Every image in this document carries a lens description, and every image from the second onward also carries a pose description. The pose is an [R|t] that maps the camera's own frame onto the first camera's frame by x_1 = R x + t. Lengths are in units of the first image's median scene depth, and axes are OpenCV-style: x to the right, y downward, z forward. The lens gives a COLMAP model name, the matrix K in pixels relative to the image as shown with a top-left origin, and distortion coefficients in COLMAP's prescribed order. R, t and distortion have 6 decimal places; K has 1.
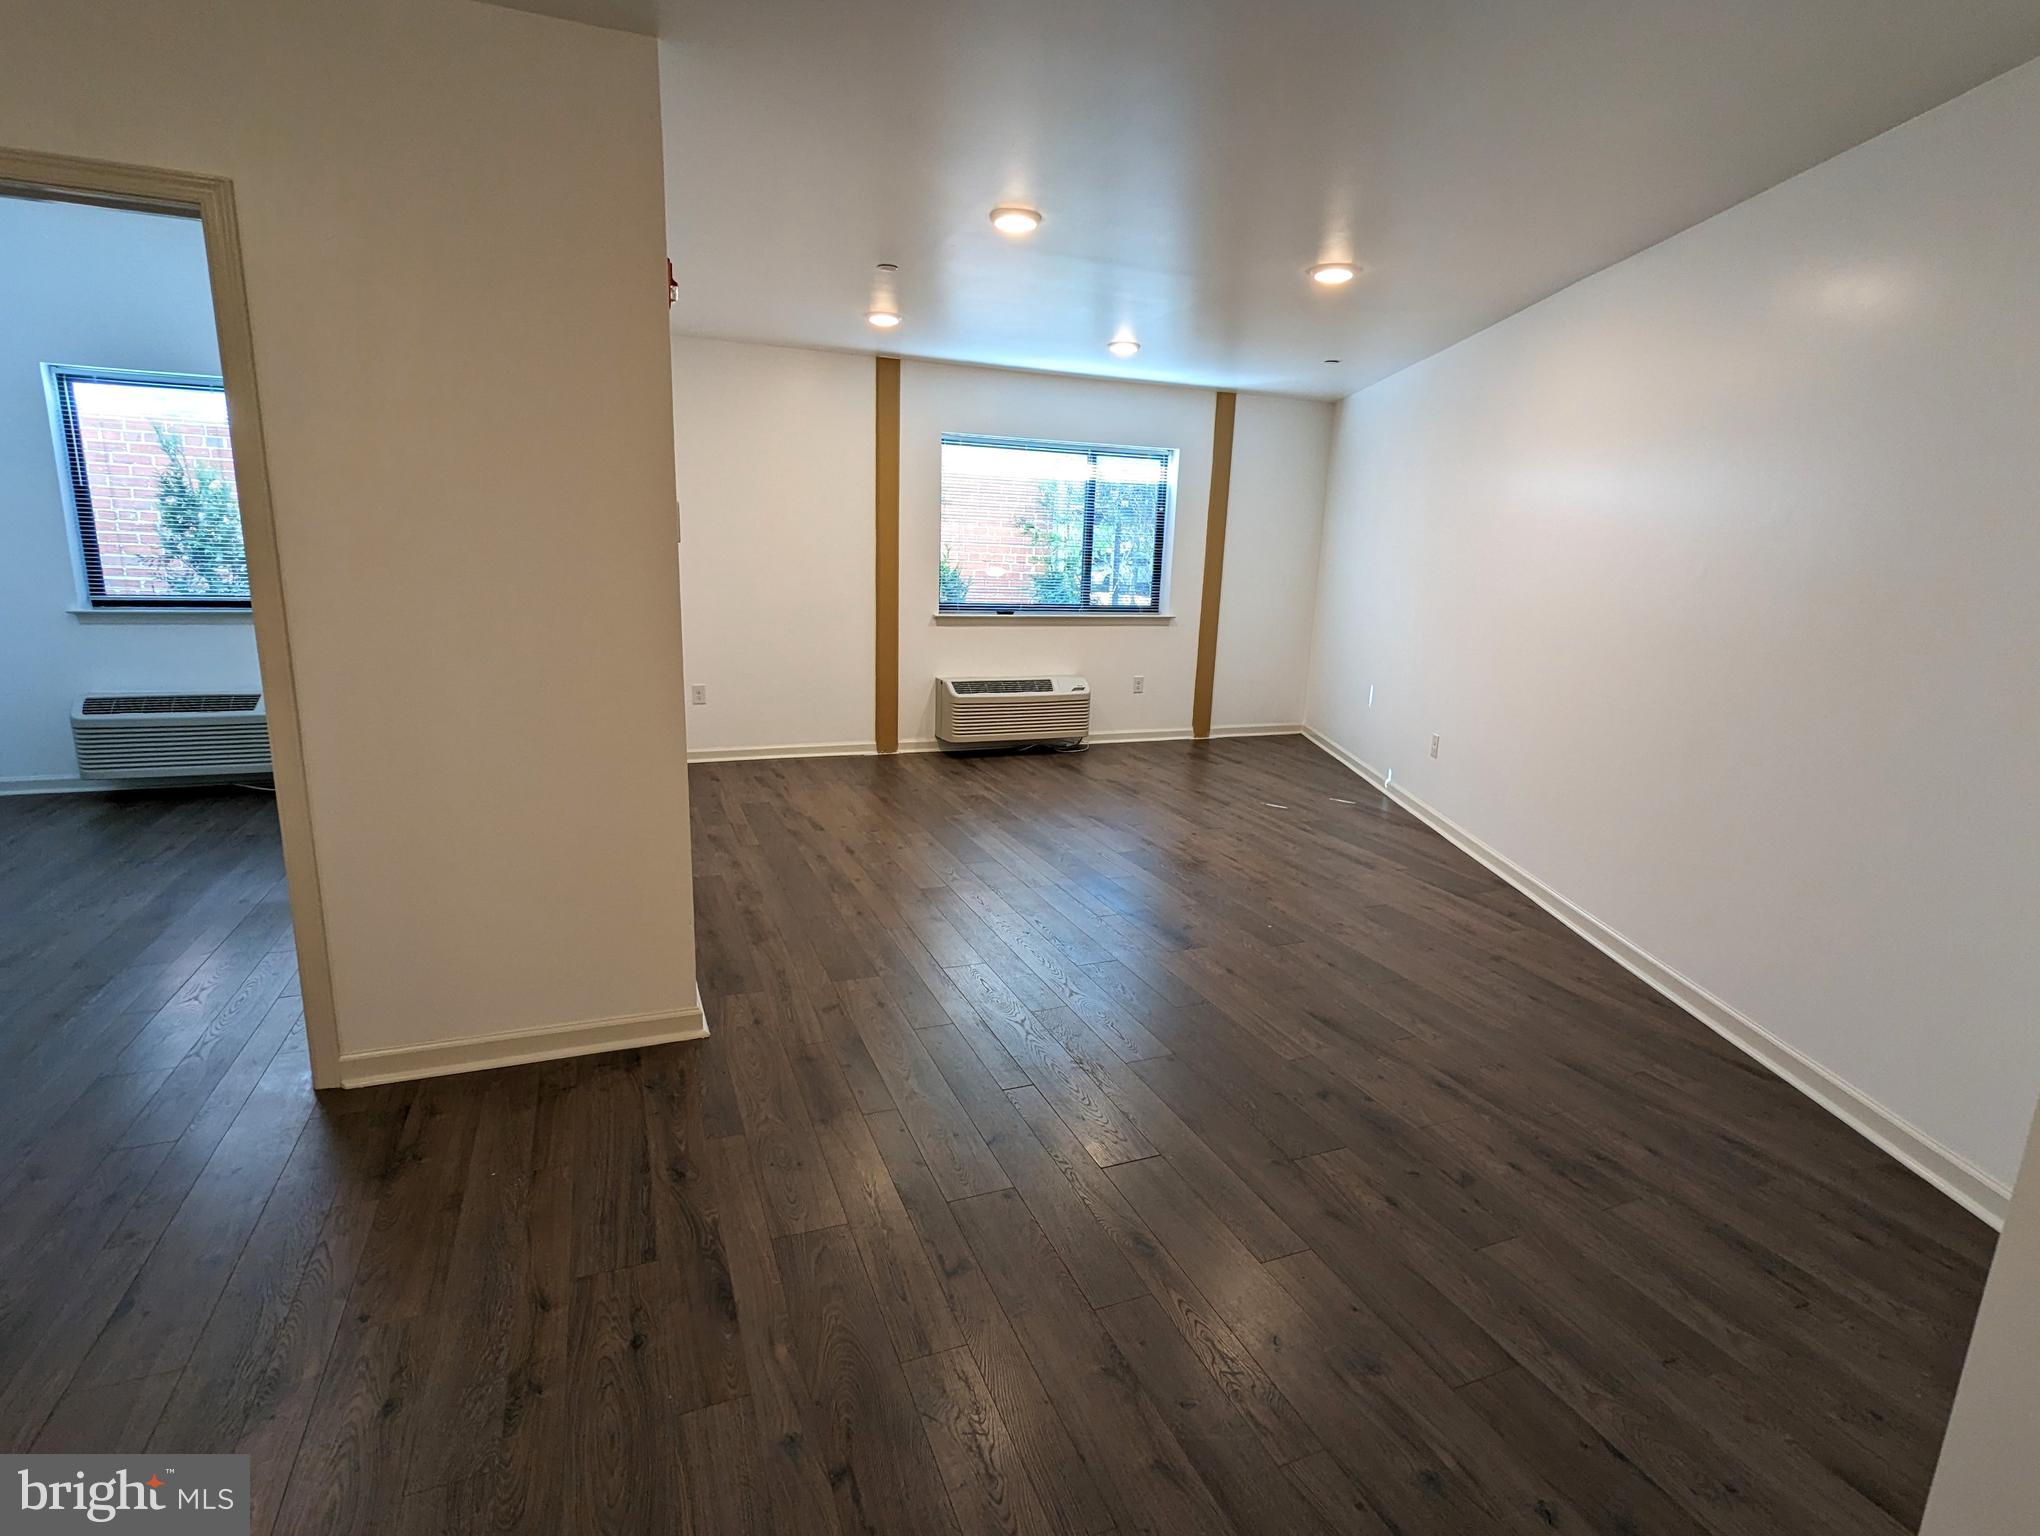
lens RADIAL K [[996.2, 0, 1007.4], [0, 996.2, 773.5], [0, 0, 1]] dist [0.003422, -0.002341]
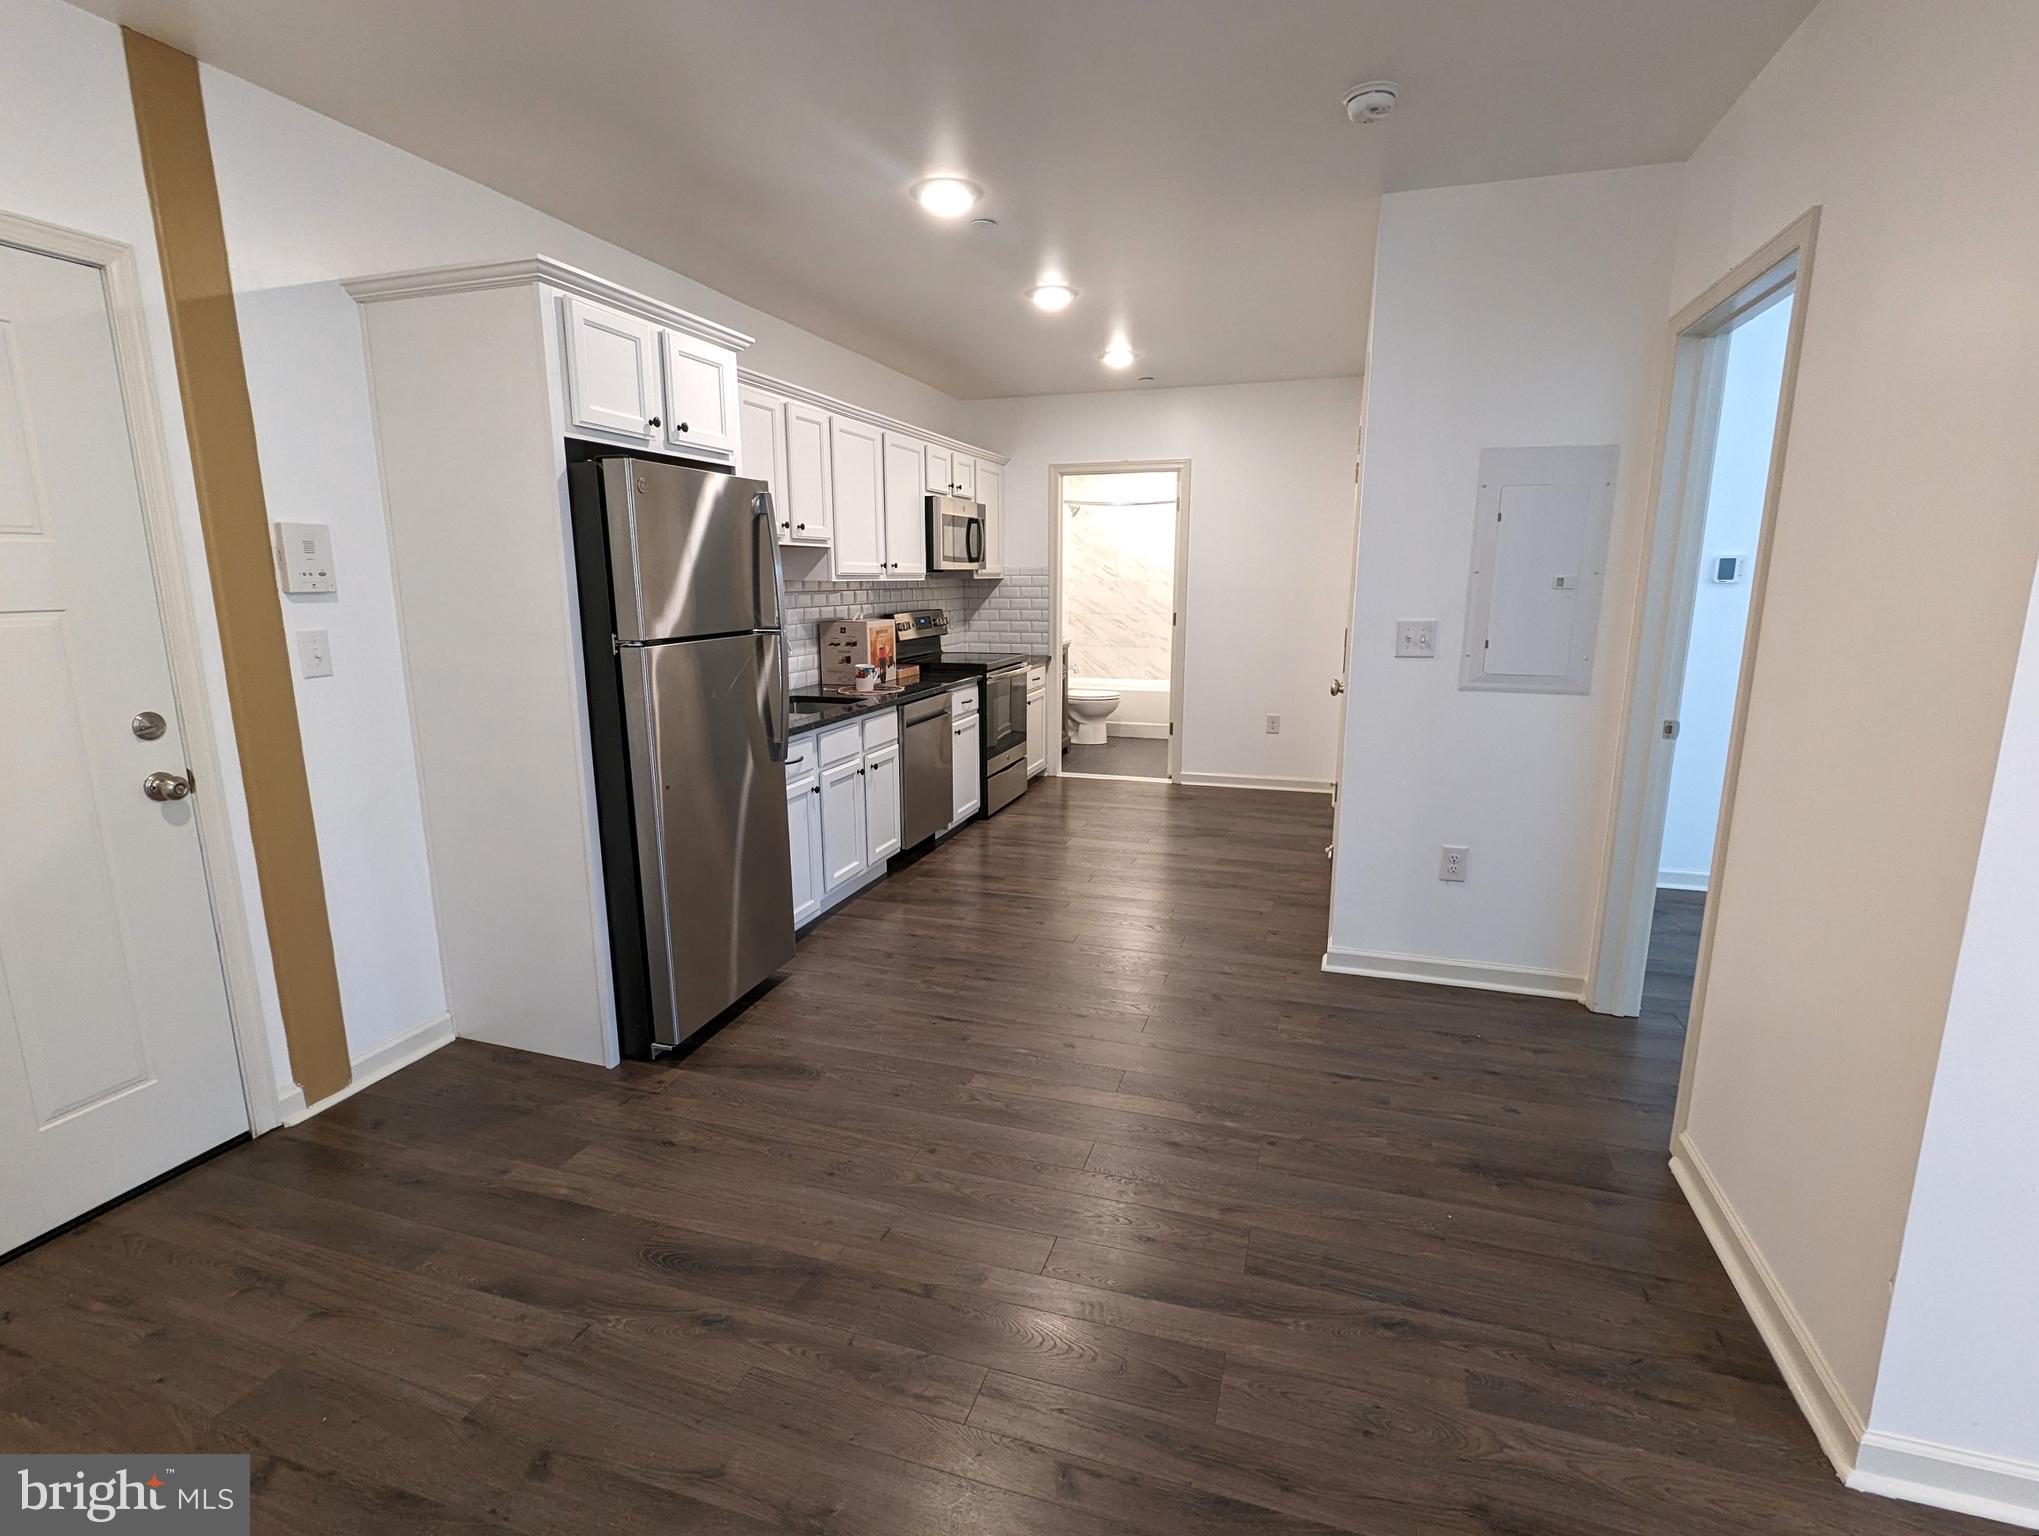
lens RADIAL K [[995.7, 0, 1037.1], [0, 995.7, 771.4], [0, 0, 1]] dist [0.003422, -0.002341]
pose [[-0.630323, 0.114901, -0.767783, 0.543538], [-0.187559, 0.937151, 0.294227, -0.271456], [0.753336, 0.329463, -0.569157, 1.346628]]
